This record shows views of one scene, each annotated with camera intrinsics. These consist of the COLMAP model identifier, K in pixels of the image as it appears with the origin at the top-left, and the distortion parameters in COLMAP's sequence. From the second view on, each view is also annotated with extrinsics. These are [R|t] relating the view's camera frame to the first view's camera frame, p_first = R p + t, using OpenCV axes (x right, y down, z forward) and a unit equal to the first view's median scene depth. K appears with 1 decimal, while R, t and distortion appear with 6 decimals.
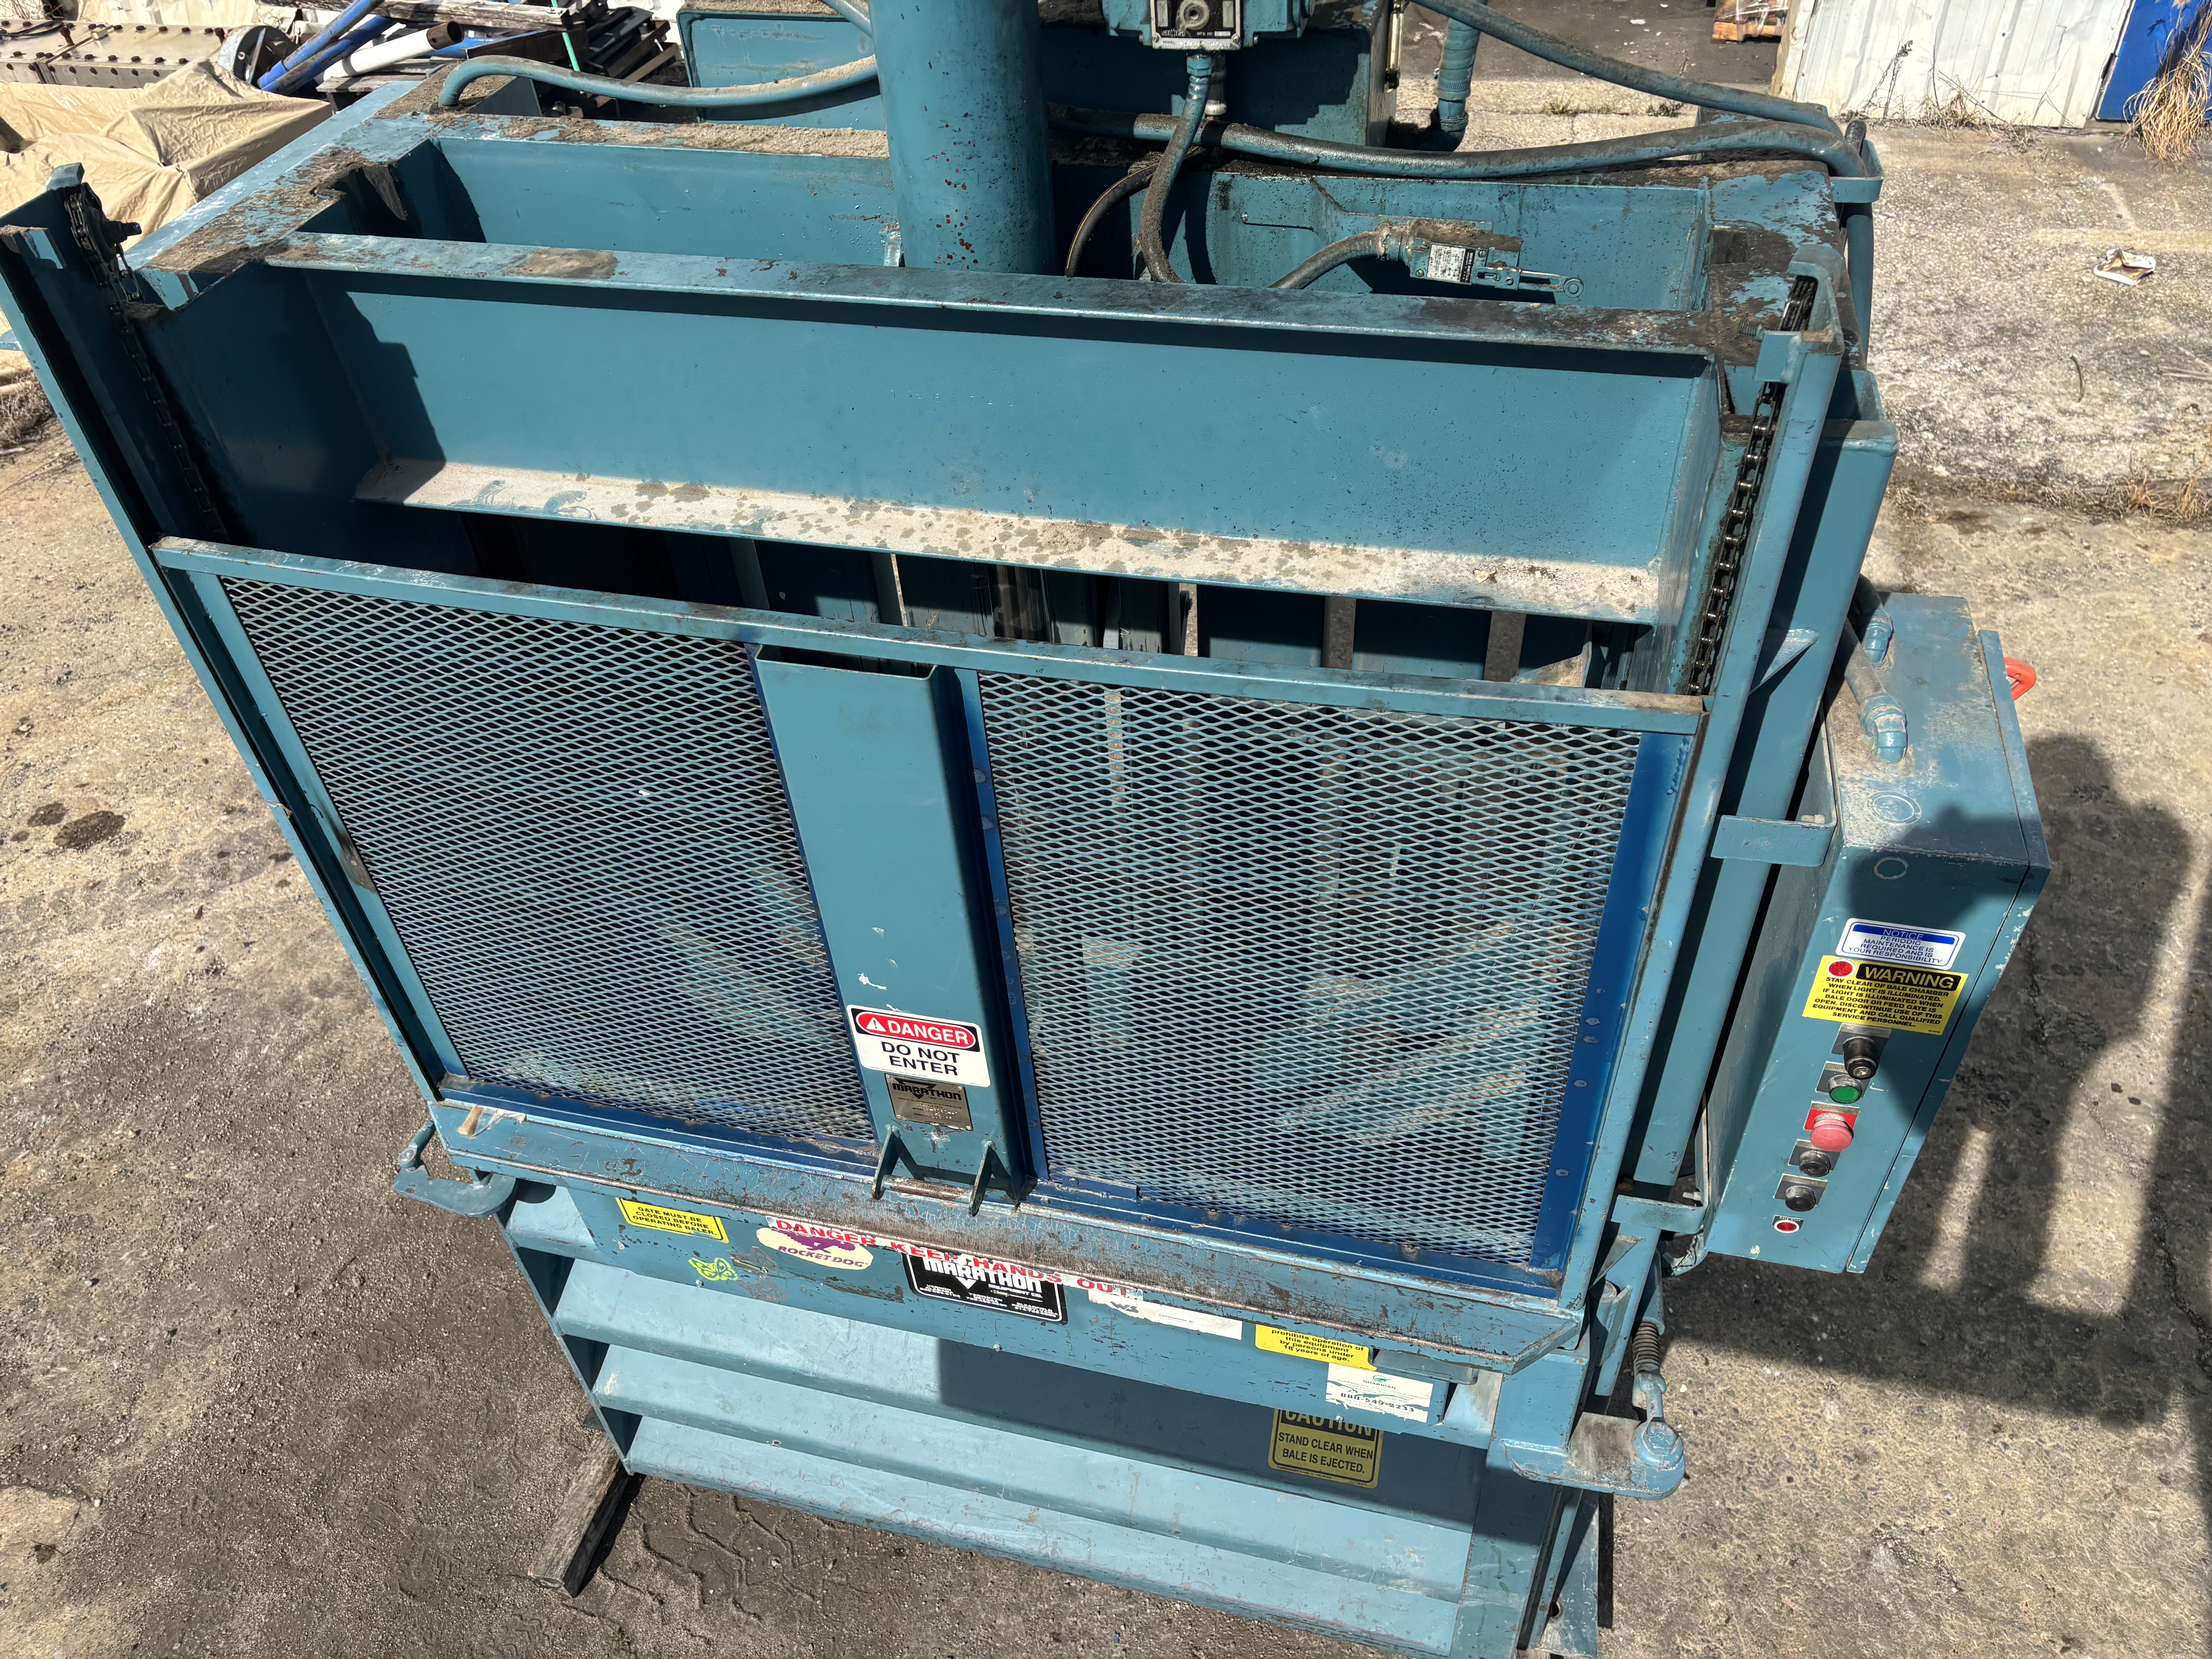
lens RADIAL K [[1691.4, 0, 1093.0], [0, 1691.4, 844.6], [0, 0, 1]] dist [0.061598, -0.055671]
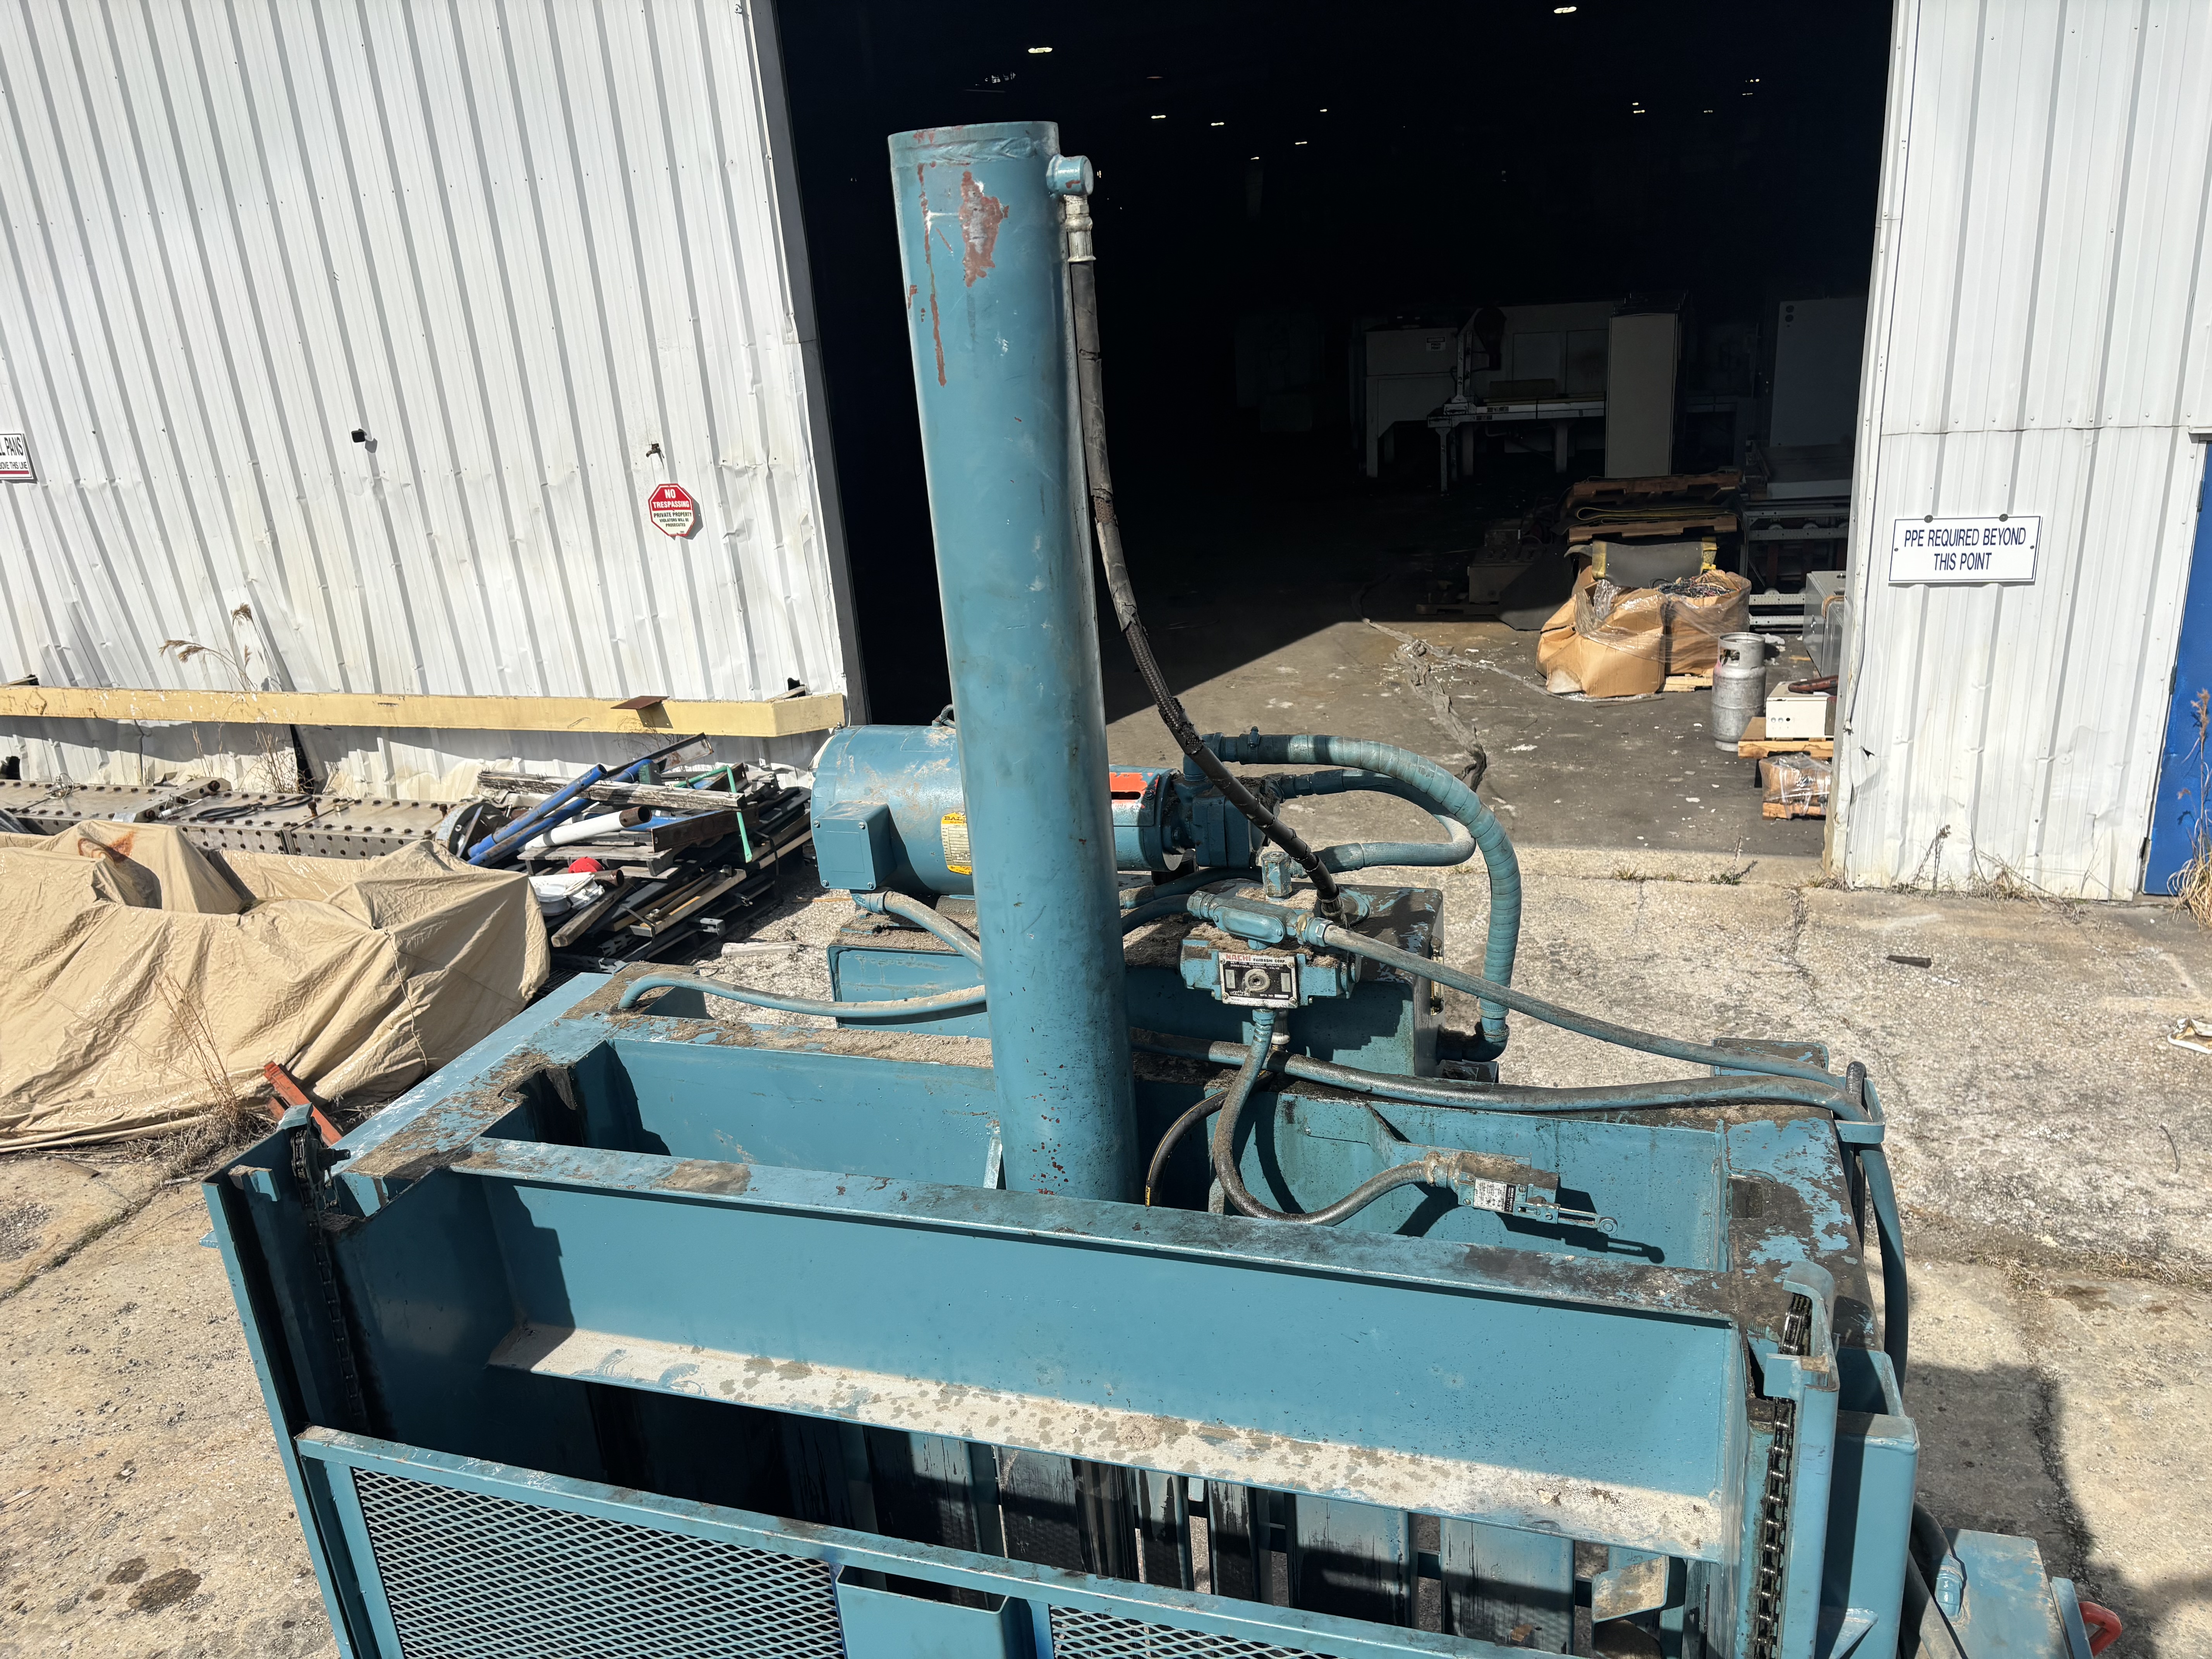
lens RADIAL K [[1689.5, 0, 1106.0], [0, 1689.5, 829.5], [0, 0, 1]] dist [0.067129, -0.072994]
pose [[0.998232, 0.004478, -0.059264, 0.020038], [-0.027147, 0.921418, -0.387624, -0.107488], [0.052871, 0.388547, 0.919911, -0.102360]]
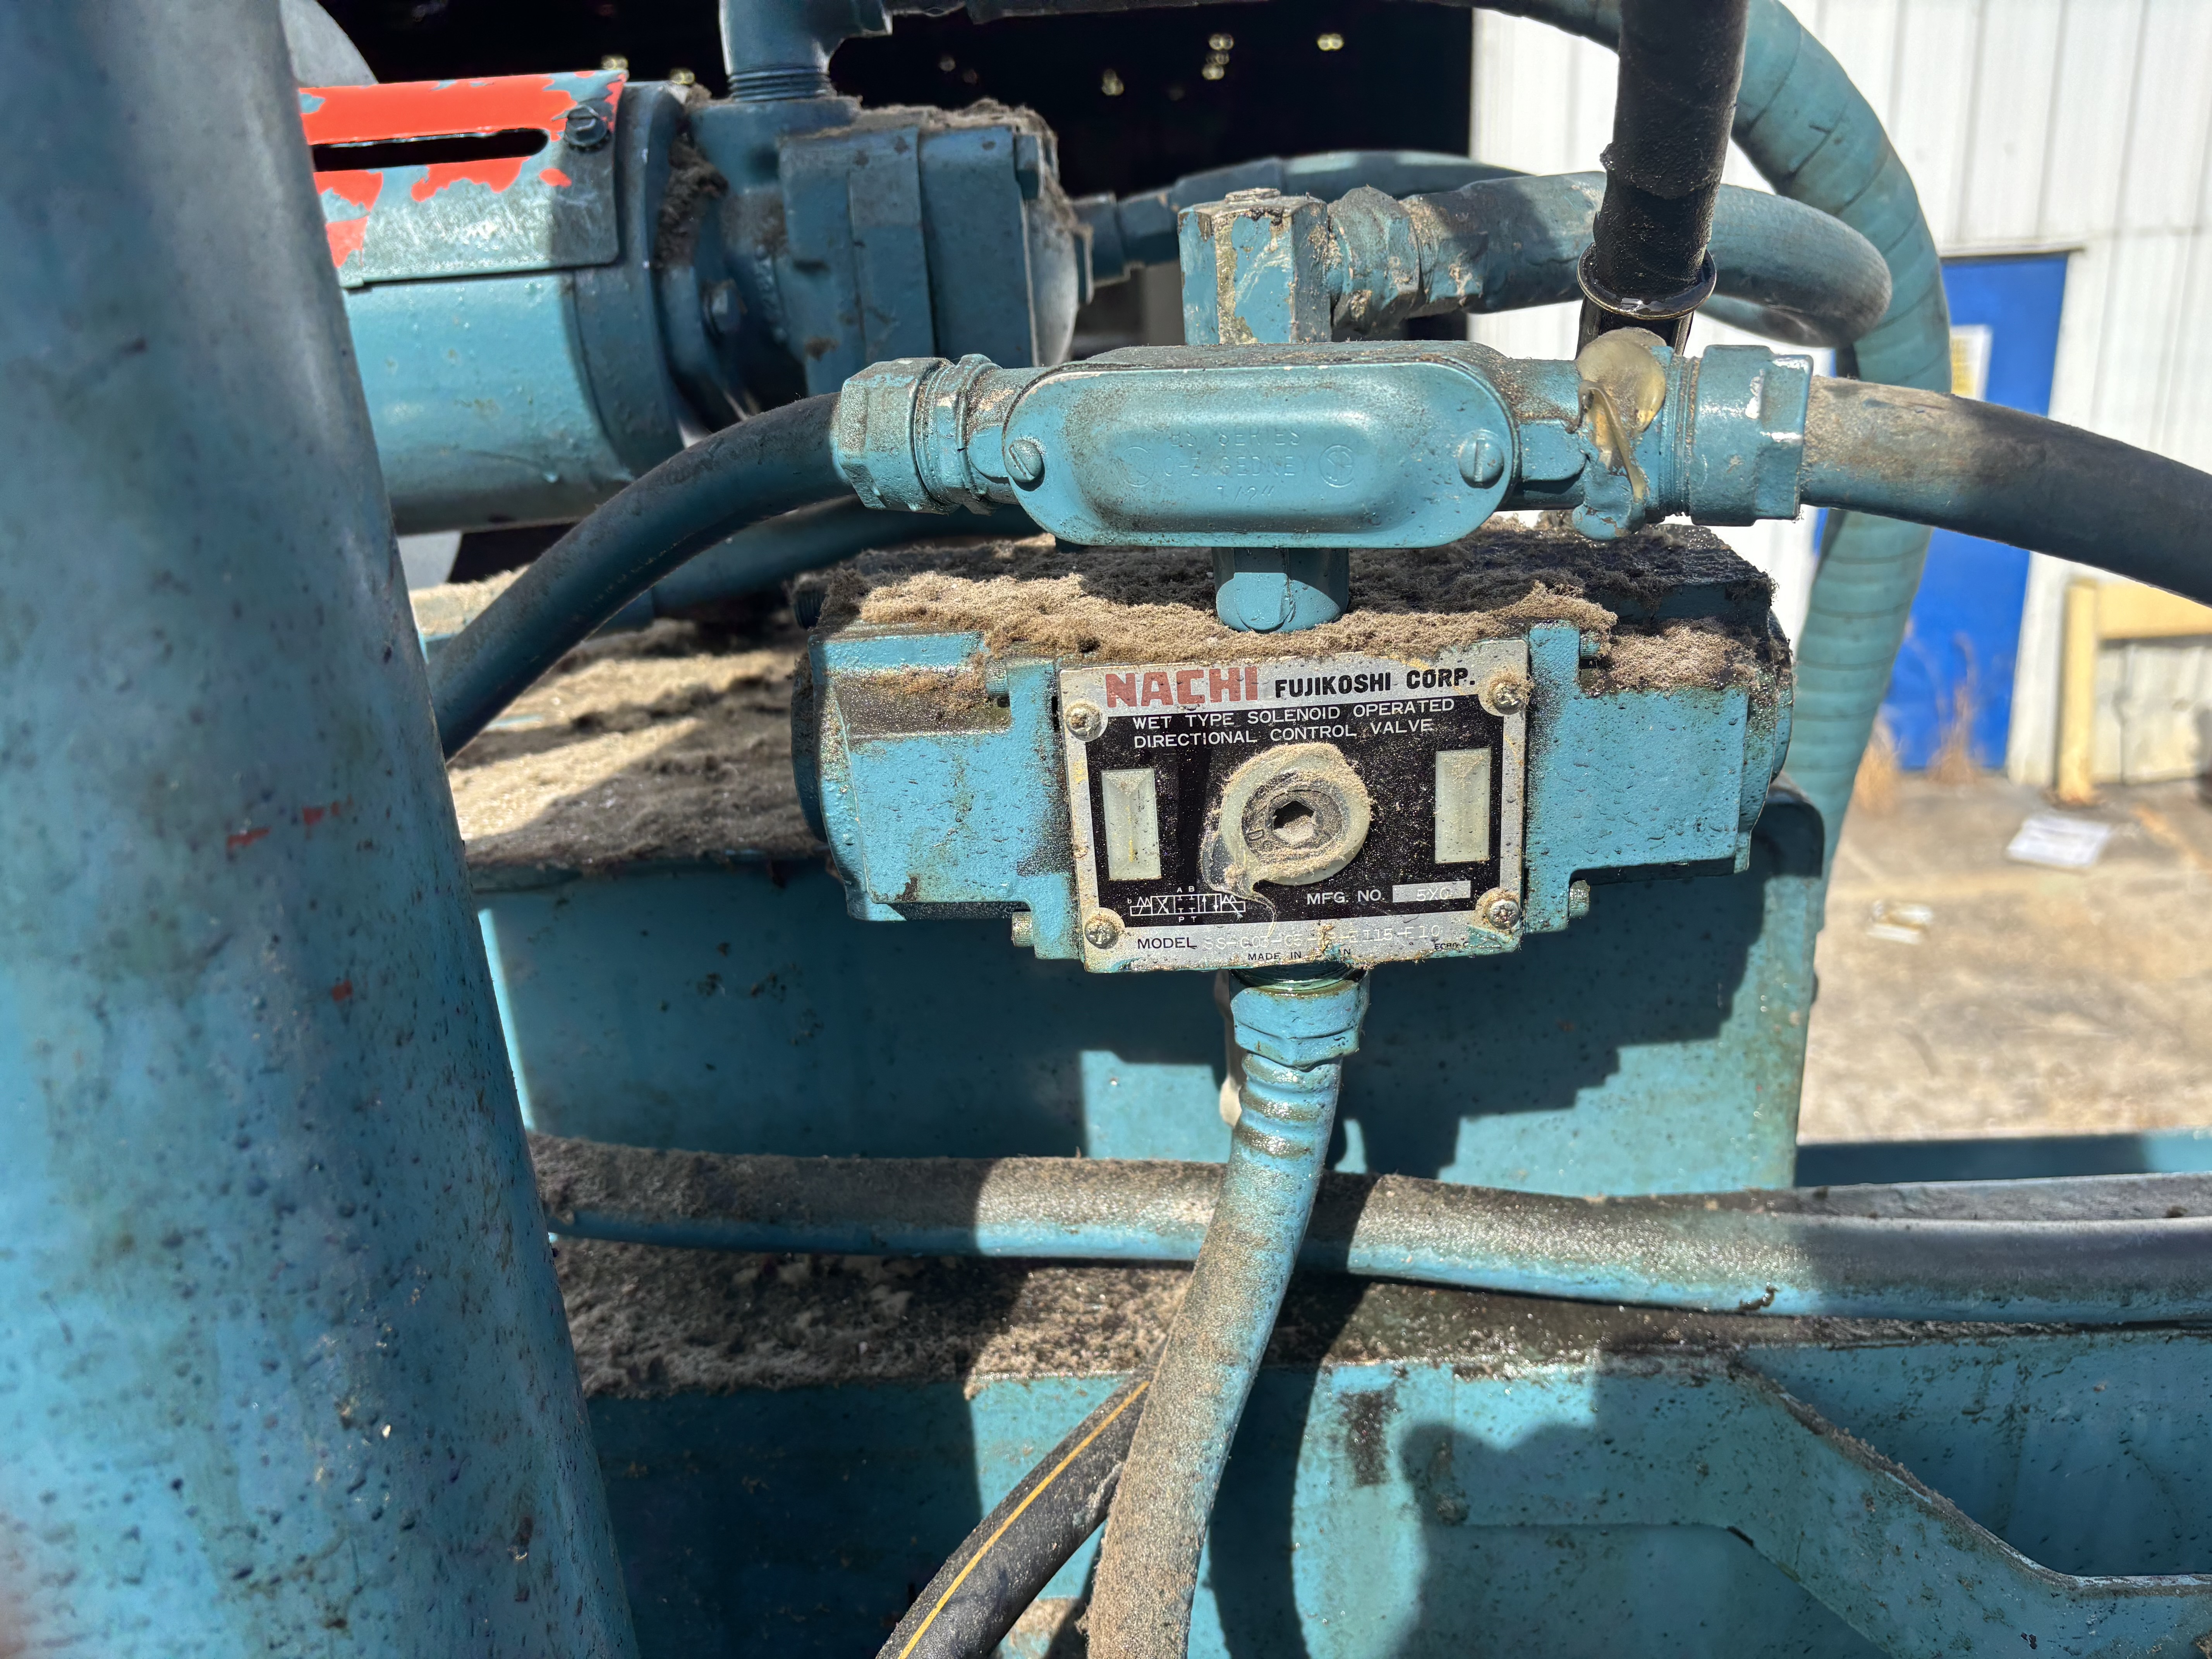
lens RADIAL K [[1714.1, 0, 1115.5], [0, 1714.1, 822.7], [0, 0, 1]] dist [0.044869, -0.032638]
pose [[0.973315, -0.085624, 0.212901, -0.004007], [0.162594, 0.912022, -0.376535, -0.349982], [-0.161930, 0.401103, 0.901607, 0.697200]]
